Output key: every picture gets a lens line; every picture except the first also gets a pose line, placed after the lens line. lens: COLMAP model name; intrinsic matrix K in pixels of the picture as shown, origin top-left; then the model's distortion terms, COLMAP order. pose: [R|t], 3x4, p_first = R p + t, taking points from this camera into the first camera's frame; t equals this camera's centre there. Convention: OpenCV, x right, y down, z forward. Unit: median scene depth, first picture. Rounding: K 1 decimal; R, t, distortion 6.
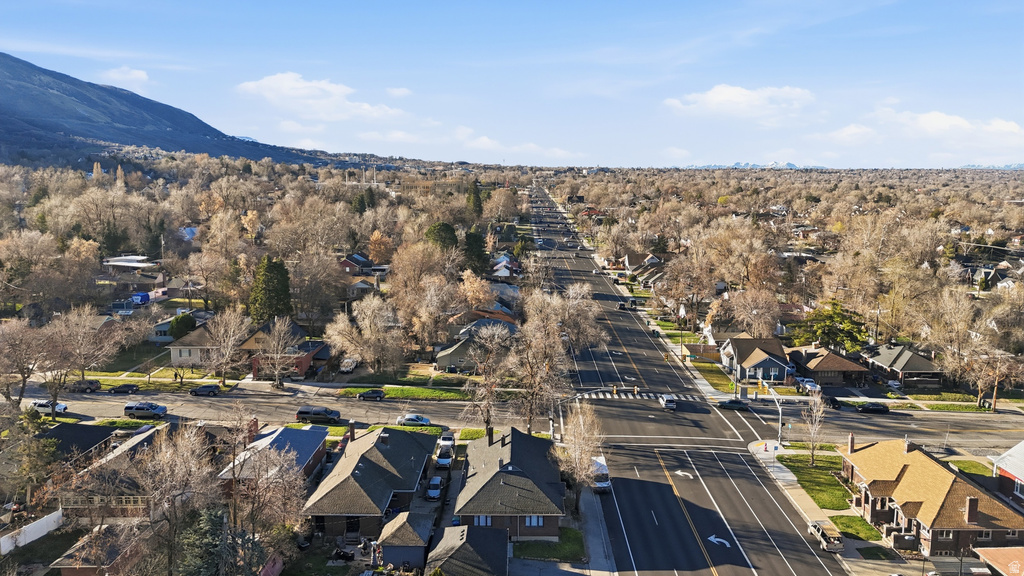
lens RADIAL K [[755.5, 0, 512.0], [0, 755.5, 288.0], [0, 0, 1]] dist [0.069894, -0.060917]
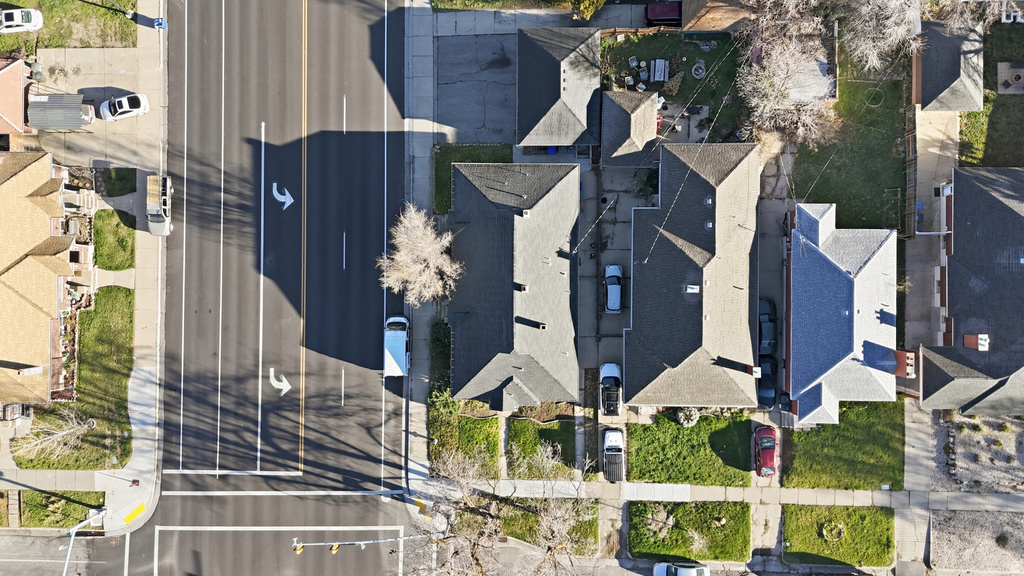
lens RADIAL K [[755.5, 0, 512.0], [0, 755.5, 288.0], [0, 0, 1]] dist [0.069894, -0.060917]
pose [[-0.999501, 0.006092, 0.030984, -0.014957], [0.029836, -0.139187, 0.989817, -0.344847], [0.010342, 0.990247, 0.138936, 0.612638]]
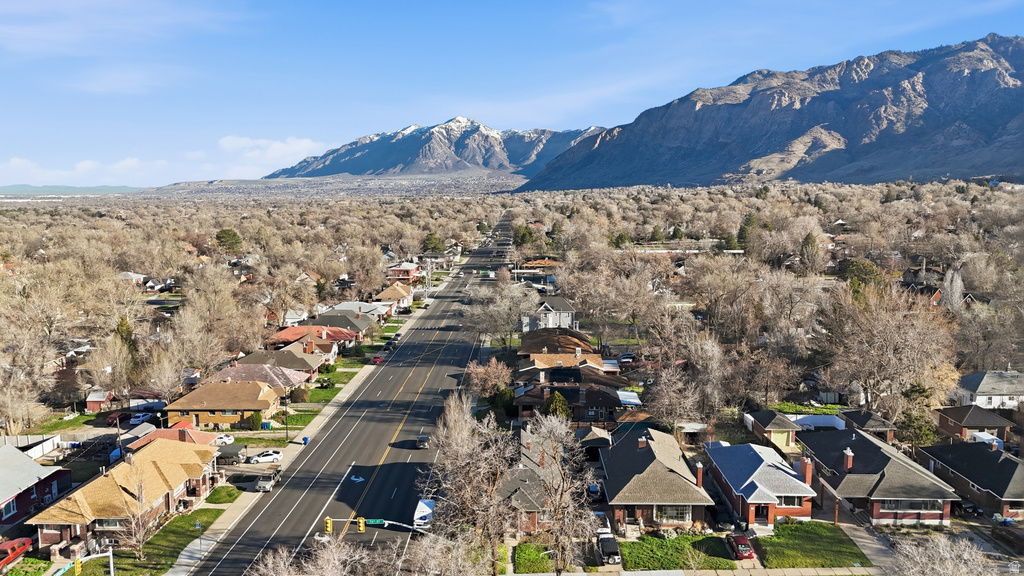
lens RADIAL K [[755.5, 0, 512.0], [0, 755.5, 288.0], [0, 0, 1]] dist [0.069894, -0.060917]
pose [[-0.999953, 0.006792, 0.006850, 0.001210], [0.008412, 0.961523, 0.274595, -0.198556], [-0.004721, 0.274640, -0.961536, 1.323182]]
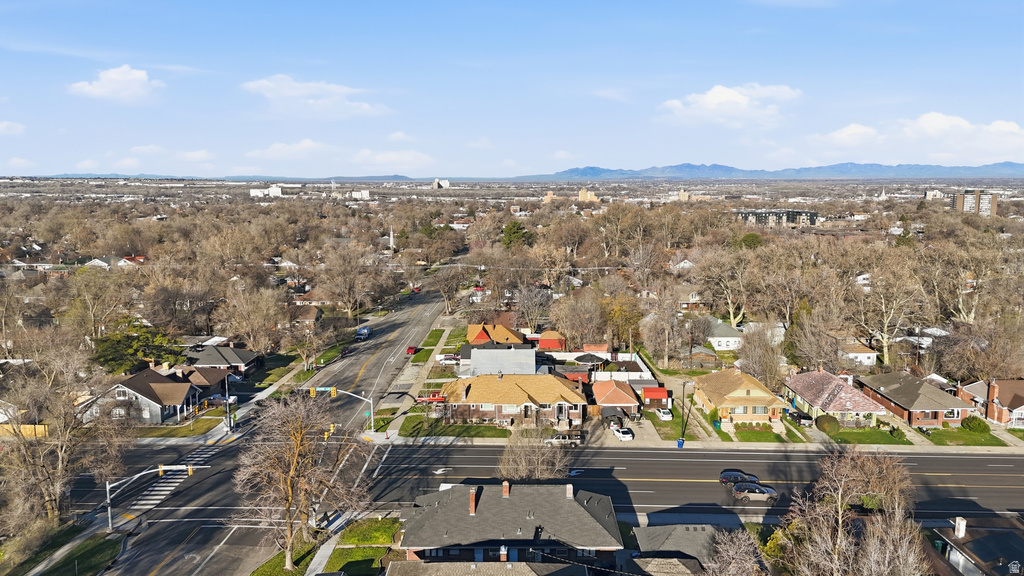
lens RADIAL K [[755.5, 0, 512.0], [0, 755.5, 288.0], [0, 0, 1]] dist [0.069894, -0.060917]
pose [[-0.002508, -0.143461, 0.989653, -0.563957], [0.150450, 0.978337, 0.142202, -0.095465], [-0.988614, 0.149250, 0.019130, 0.642263]]
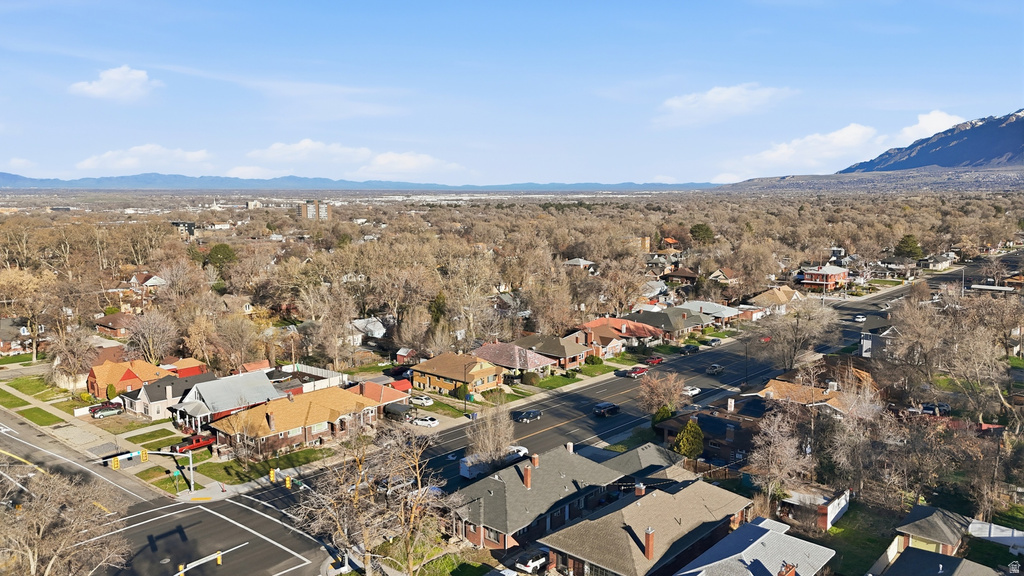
lens RADIAL K [[749.2, 0, 519.5], [0, 749.2, 307.3], [0, 0, 1]] dist [0.063863, -0.004073]
pose [[-0.756946, -0.101343, 0.645572, -0.406886], [0.098668, 0.958851, 0.266213, -0.166025], [-0.645986, 0.265206, -0.715799, 1.123215]]
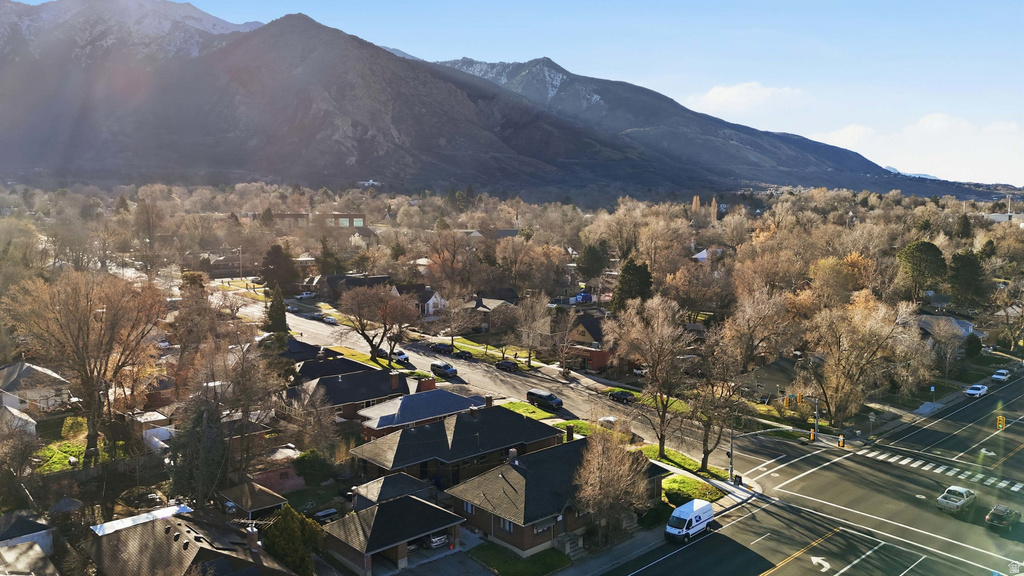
lens RADIAL K [[755.5, 0, 512.0], [0, 755.5, 288.0], [0, 0, 1]] dist [0.069894, -0.060917]
pose [[0.677114, 0.068526, -0.732681, 0.394622], [-0.107519, 0.994183, -0.006381, 0.026785], [0.727981, 0.083098, 0.680542, 0.239577]]
